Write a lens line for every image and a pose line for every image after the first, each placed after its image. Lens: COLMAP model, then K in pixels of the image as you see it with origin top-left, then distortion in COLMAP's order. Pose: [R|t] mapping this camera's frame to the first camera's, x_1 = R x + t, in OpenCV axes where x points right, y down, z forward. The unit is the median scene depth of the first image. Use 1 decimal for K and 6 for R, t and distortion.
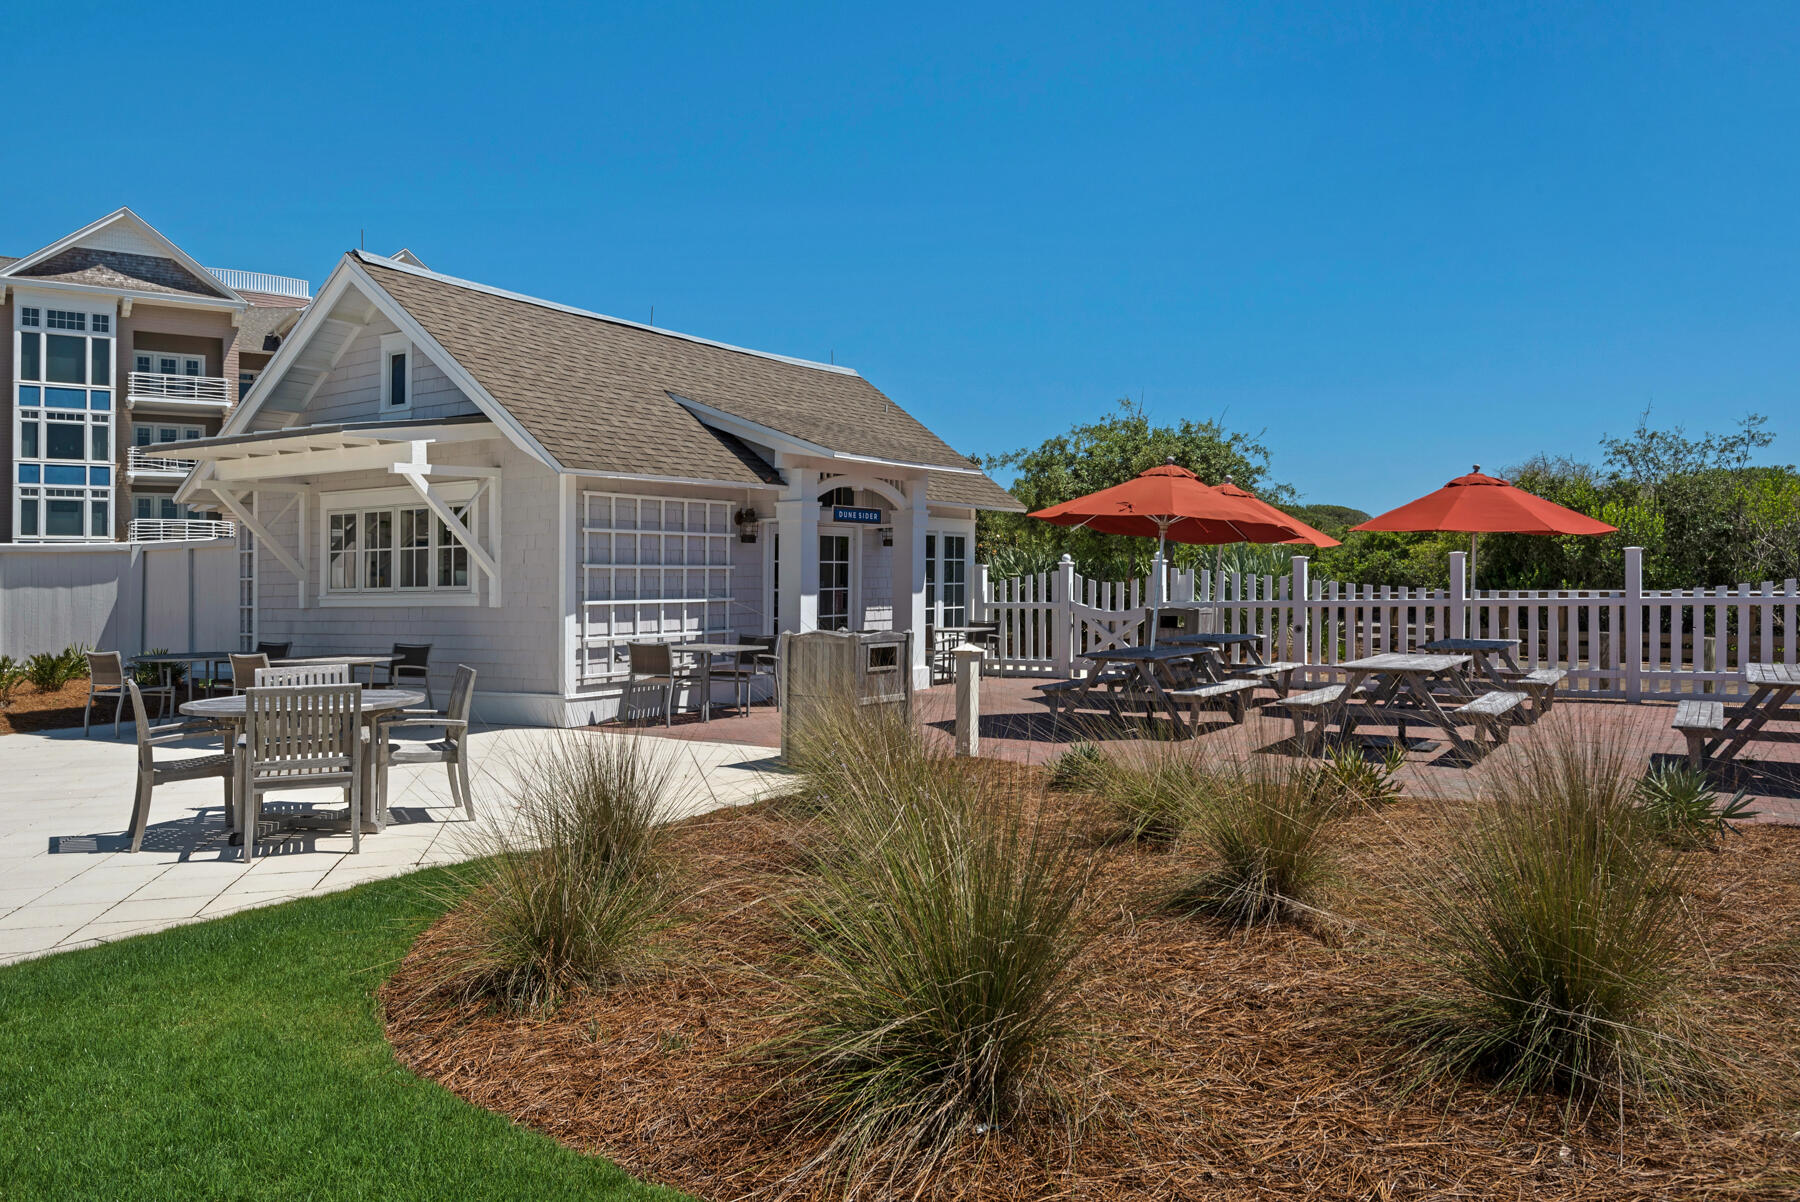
lens RADIAL K [[1310.5, 0, 902.5], [0, 1310.5, 606.0], [0, 0, 1]] dist [0.029975, -0.001044]
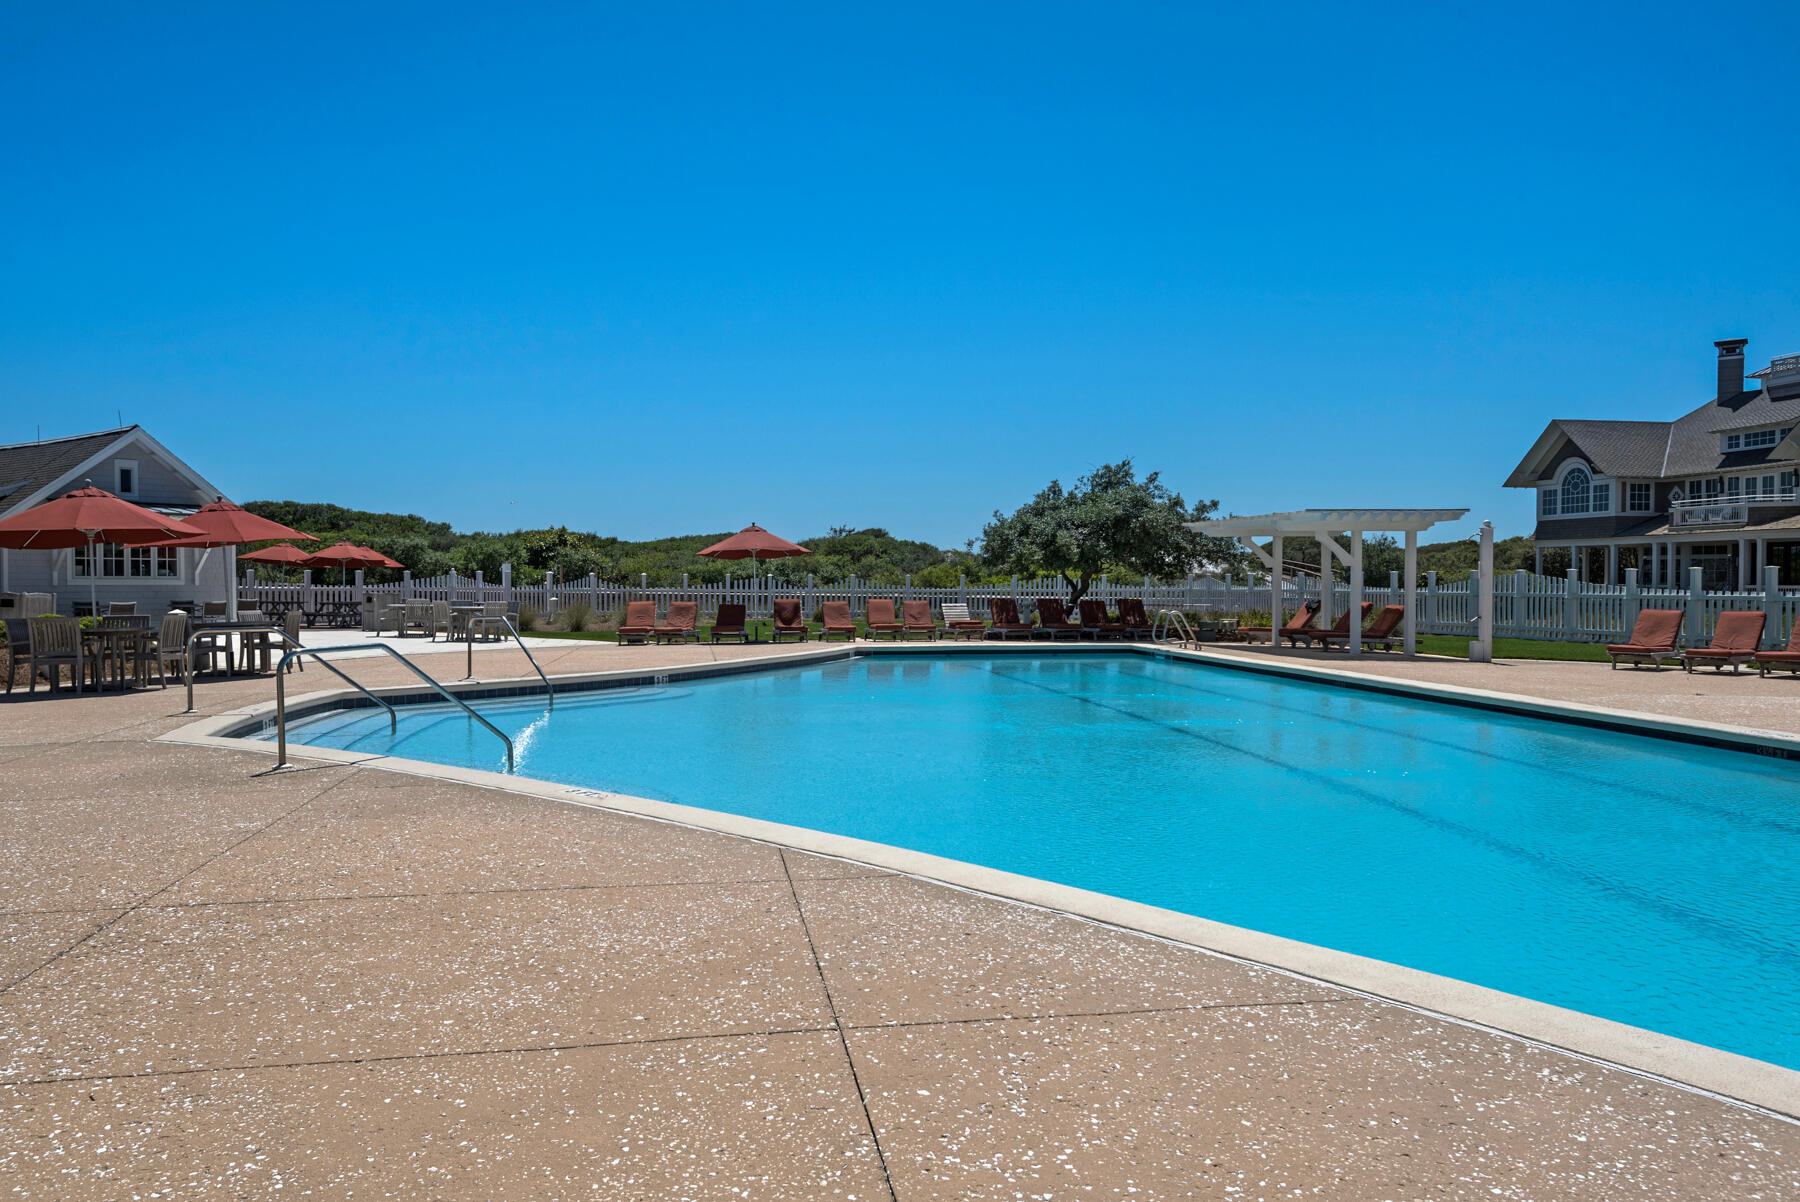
lens RADIAL K [[1306.3, 0, 900.8], [0, 1306.3, 587.7], [0, 0, 1]] dist [0.021916, -0.016007]
pose [[0.072451, 0.010815, 0.997313, -2.330297], [0.012144, 0.999858, -0.011725, 0.043069], [-0.997298, 0.012961, 0.072309, -0.411612]]
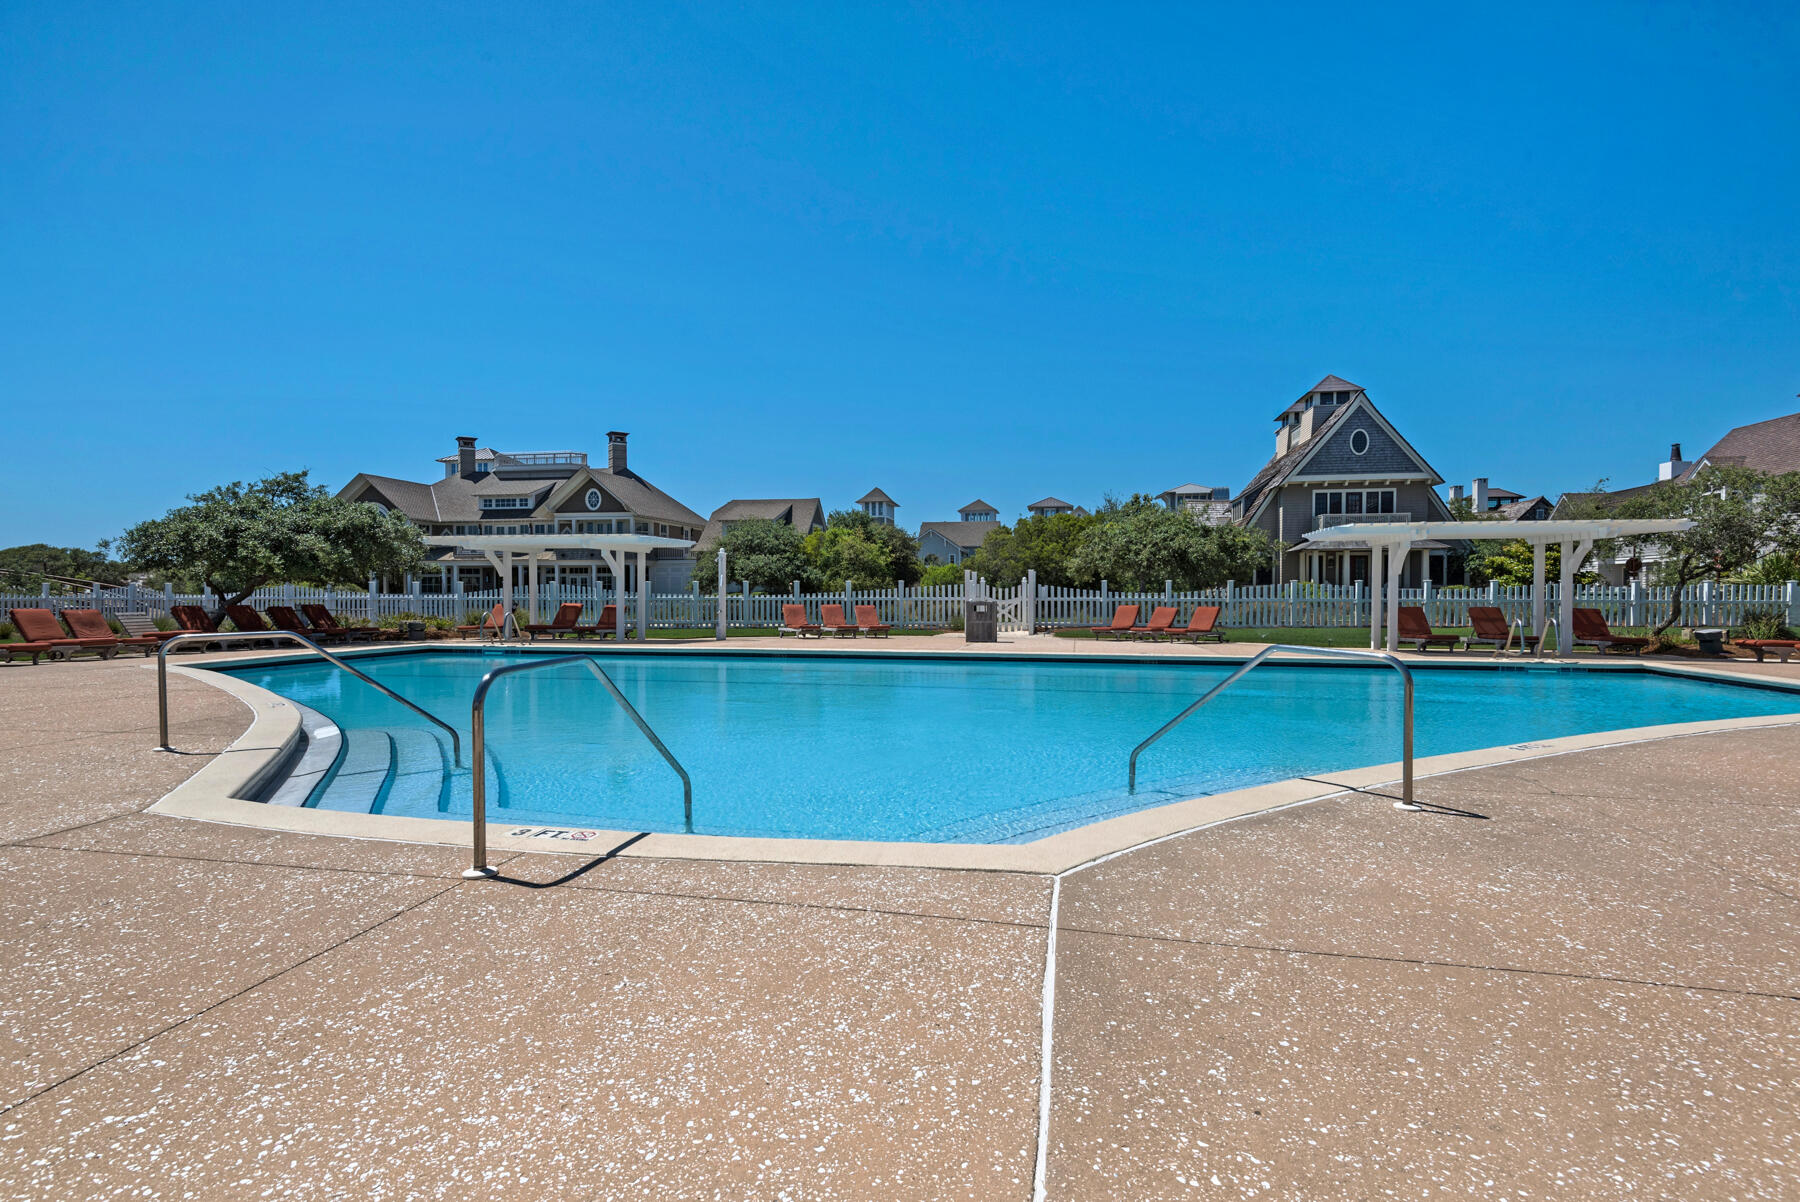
lens RADIAL K [[840.1, 0, 916.4], [0, 840.1, 609.3], [0, 0, 1]] dist [0.010206, -0.010816]
pose [[-0.910528, 0.007572, 0.413378, -1.715090], [0.020238, 0.999450, 0.026270, 0.032498], [-0.412952, 0.032286, -0.910180, 0.240339]]
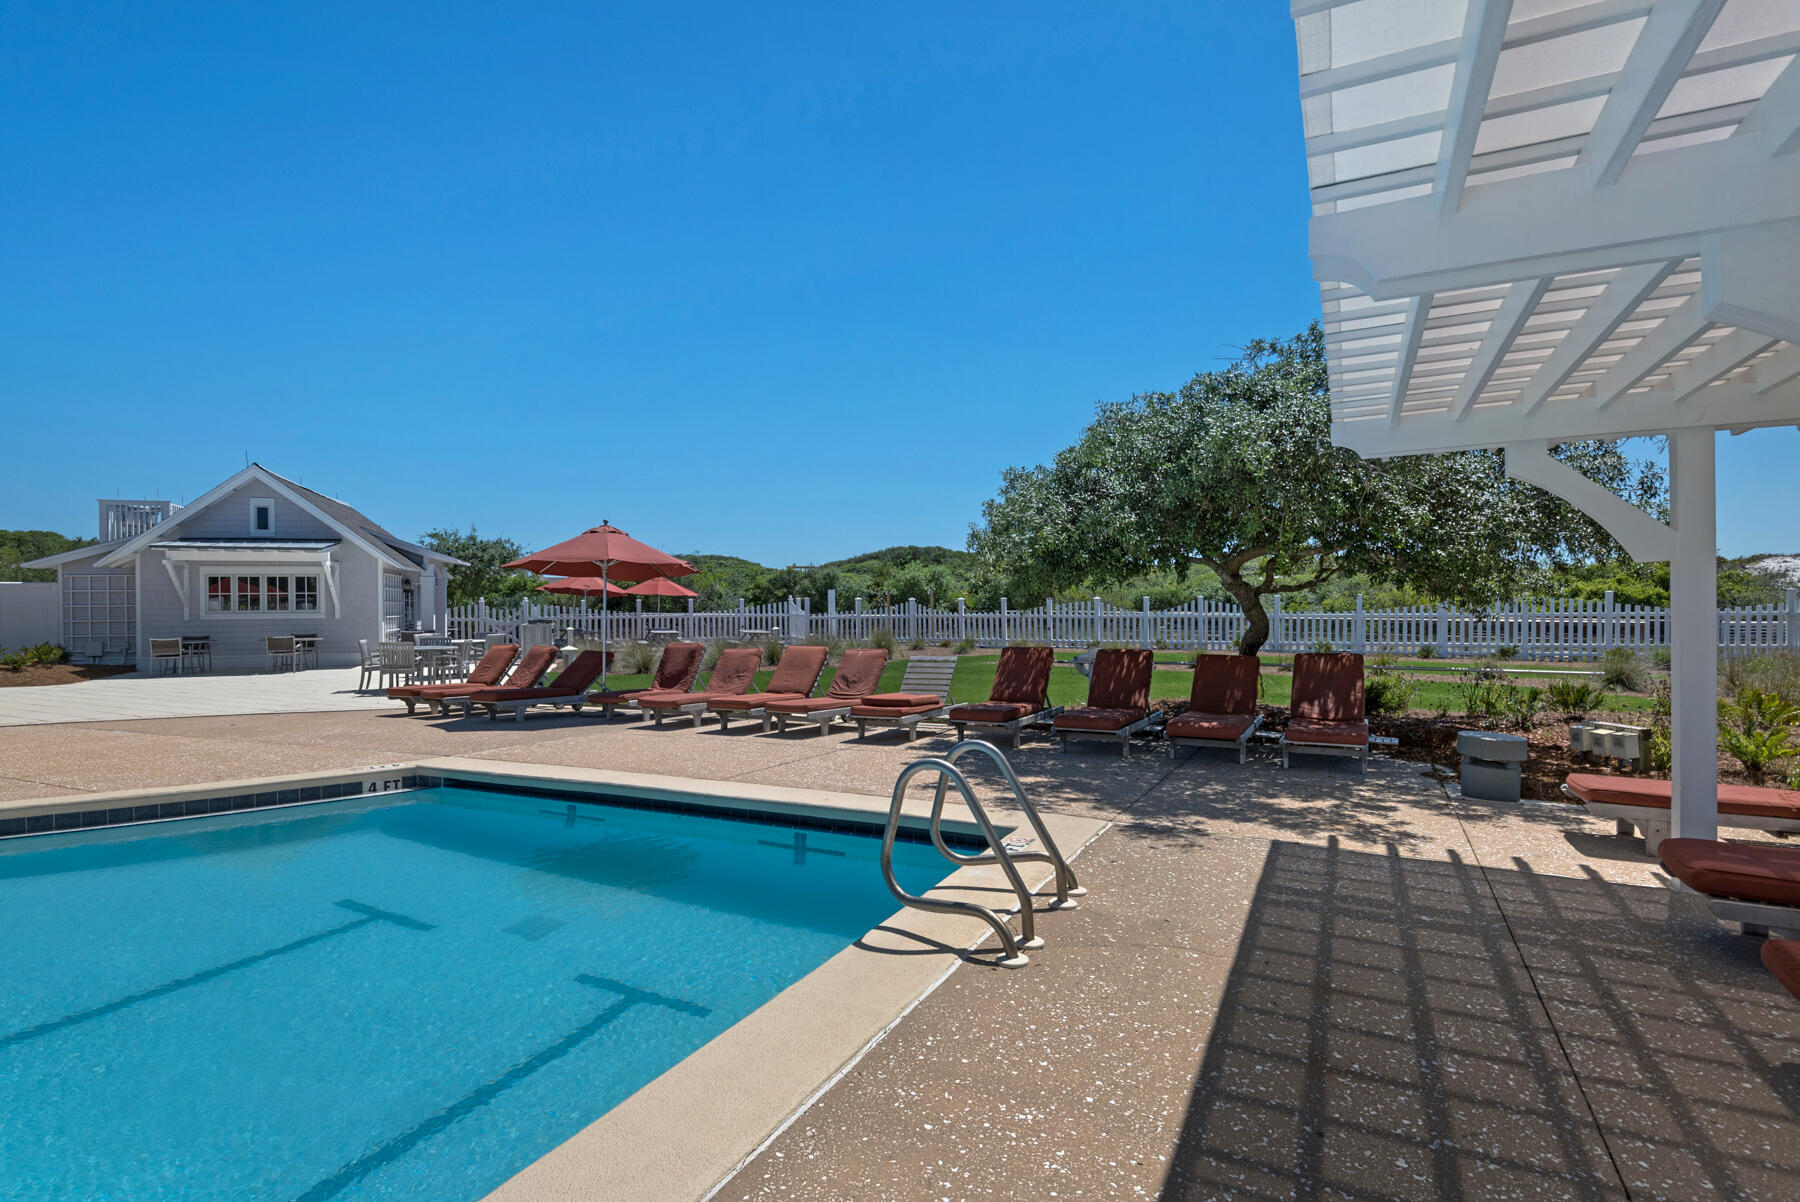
lens RADIAL K [[931.3, 0, 897.2], [0, 931.3, 607.8], [0, 0, 1]] dist [0.014272, -0.010795]
pose [[0.637660, 0.005635, 0.770297, -0.876480], [0.011079, 0.999803, -0.016485, 0.018613], [-0.770238, 0.019046, 0.637472, -0.809427]]
